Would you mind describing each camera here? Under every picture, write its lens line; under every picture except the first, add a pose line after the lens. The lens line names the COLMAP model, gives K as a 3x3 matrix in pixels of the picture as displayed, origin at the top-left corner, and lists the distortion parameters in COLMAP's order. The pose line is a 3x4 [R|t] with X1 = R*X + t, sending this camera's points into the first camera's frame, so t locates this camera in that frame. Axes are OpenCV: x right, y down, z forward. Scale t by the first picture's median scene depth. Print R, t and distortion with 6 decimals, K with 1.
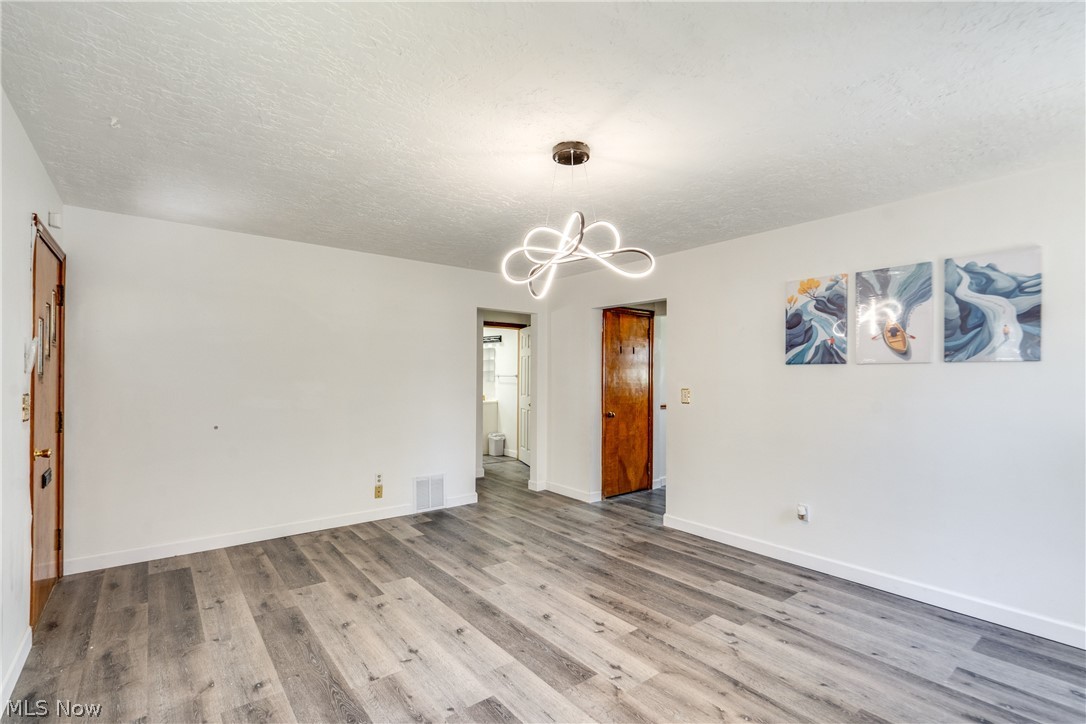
lens RADIAL K [[508.7, 0, 588.9], [0, 508.7, 374.9], [0, 0, 1]] dist [-0.010092, 0.002718]
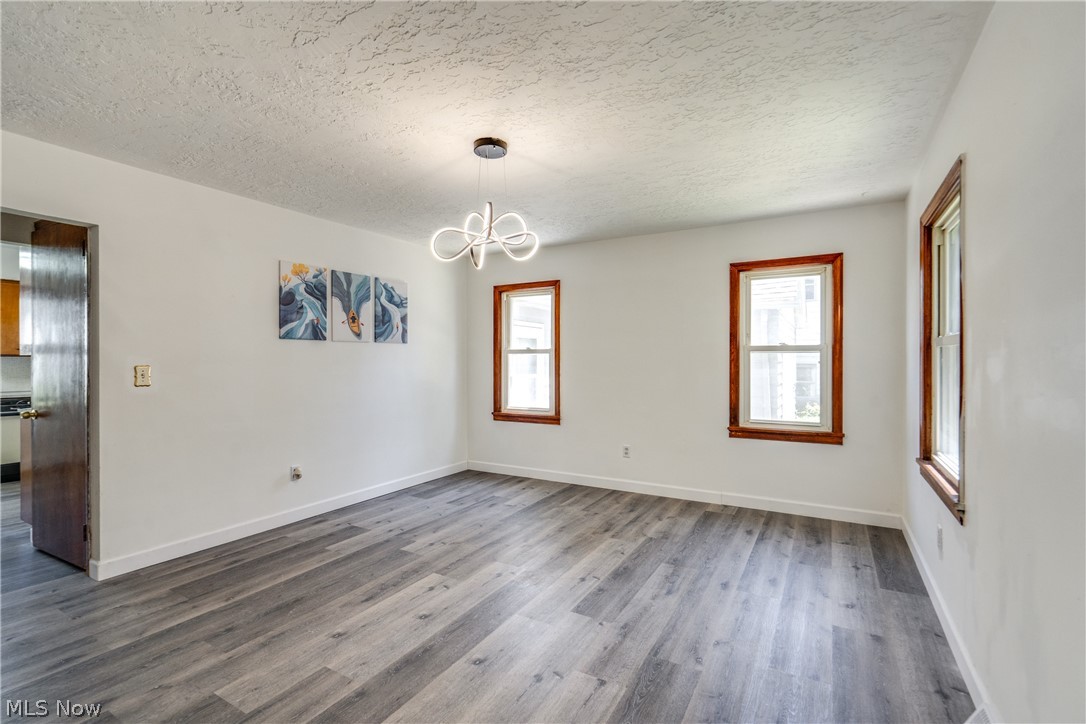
lens RADIAL K [[508.7, 0, 498.9], [0, 508.7, 358.3], [0, 0, 1]] dist [-0.010092, 0.002718]
pose [[-0.284910, 0.002715, 0.958551, -0.878195], [0.000753, 0.999996, -0.002608, 0.028095], [-0.958554, -0.000021, -0.284911, 1.023901]]
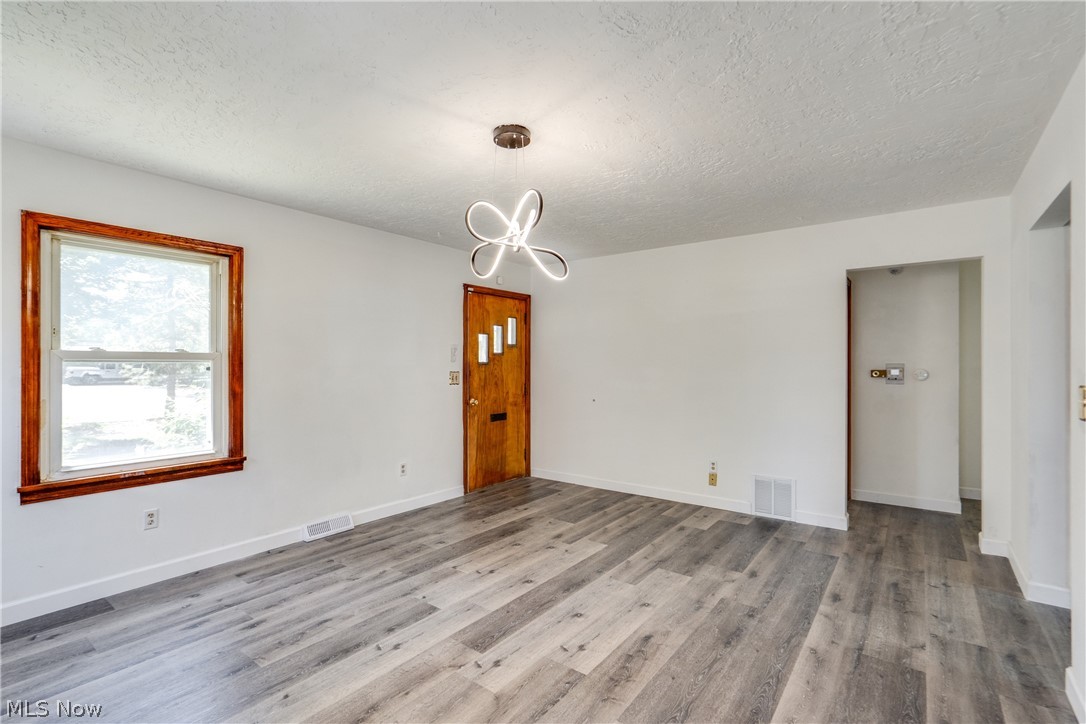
lens RADIAL K [[508.7, 0, 489.1], [0, 508.7, 358.7], [0, 0, 1]] dist [-0.010092, 0.002718]
pose [[0.149421, -0.013414, -0.988683, 0.751159], [0.000897, 0.999909, -0.013431, 0.012683], [0.988773, 0.001120, 0.149419, 0.632754]]
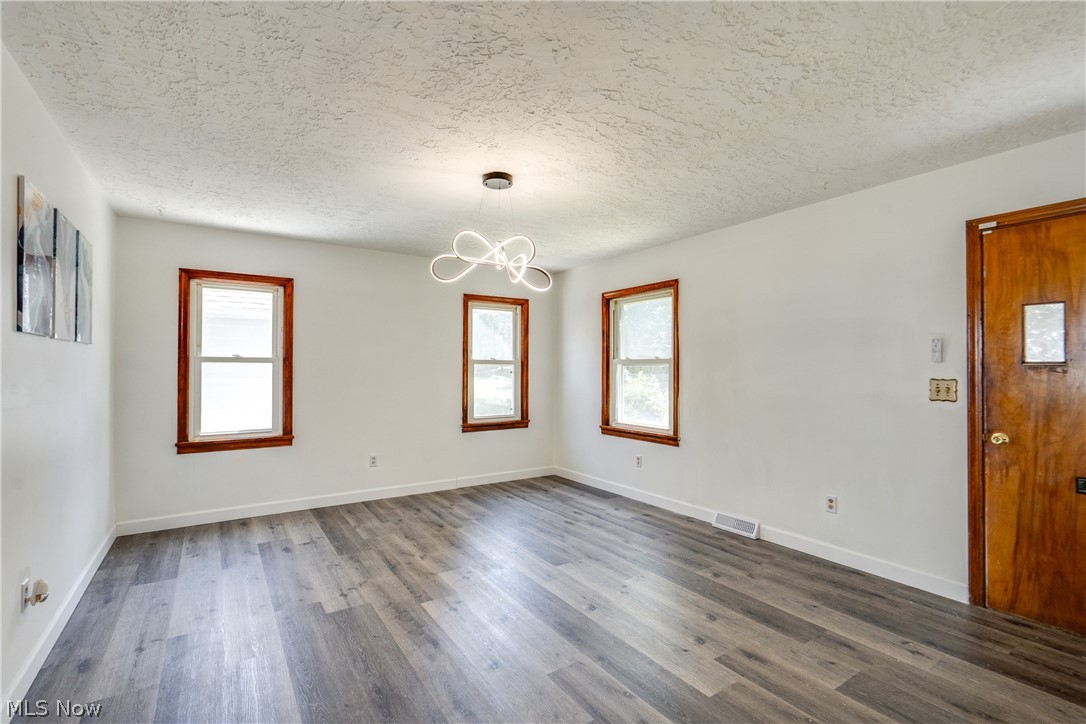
lens RADIAL K [[508.7, 0, 588.3], [0, 508.7, 365.7], [0, 0, 1]] dist [-0.010092, 0.002718]
pose [[-0.996995, -0.006078, 0.077227, -0.277449], [-0.006432, 0.999970, -0.004328, 0.016484], [-0.077198, -0.004812, -0.997004, 1.737350]]
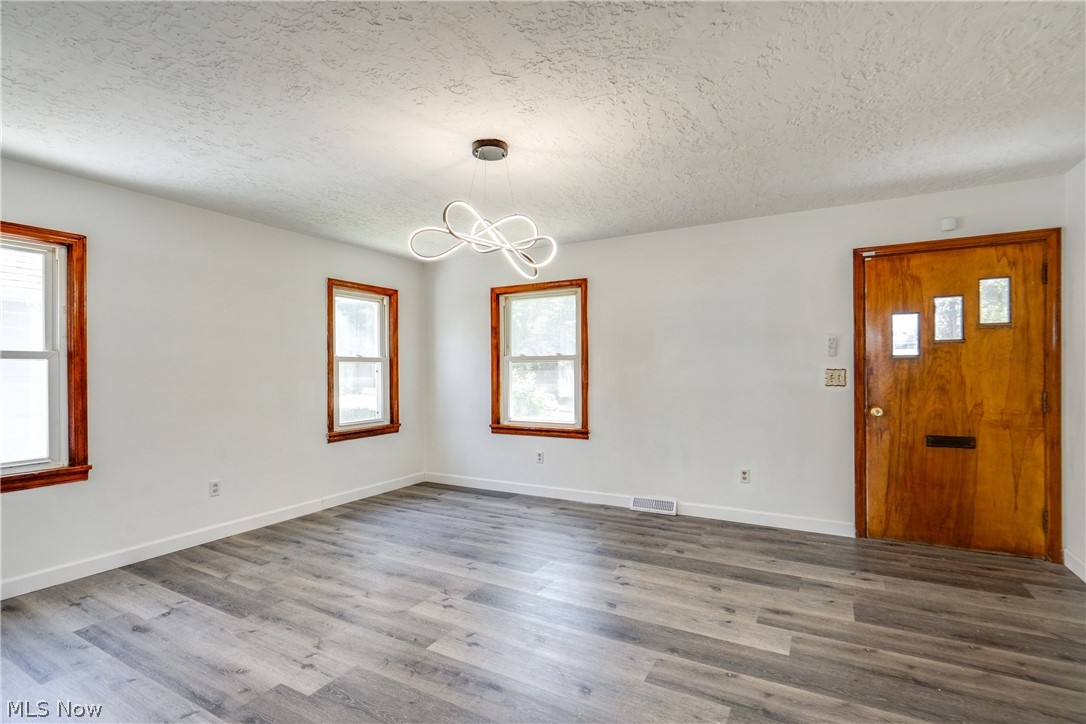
lens RADIAL K [[482.9, 0, 584.7], [0, 482.9, 369.8], [0, 0, 1]] dist [-0.009373, 0.002691]
pose [[-0.924739, 0.004213, -0.380579, 0.134738], [0.004132, 0.999991, 0.001031, 0.031018], [0.380580, -0.000619, -0.924748, 1.597817]]
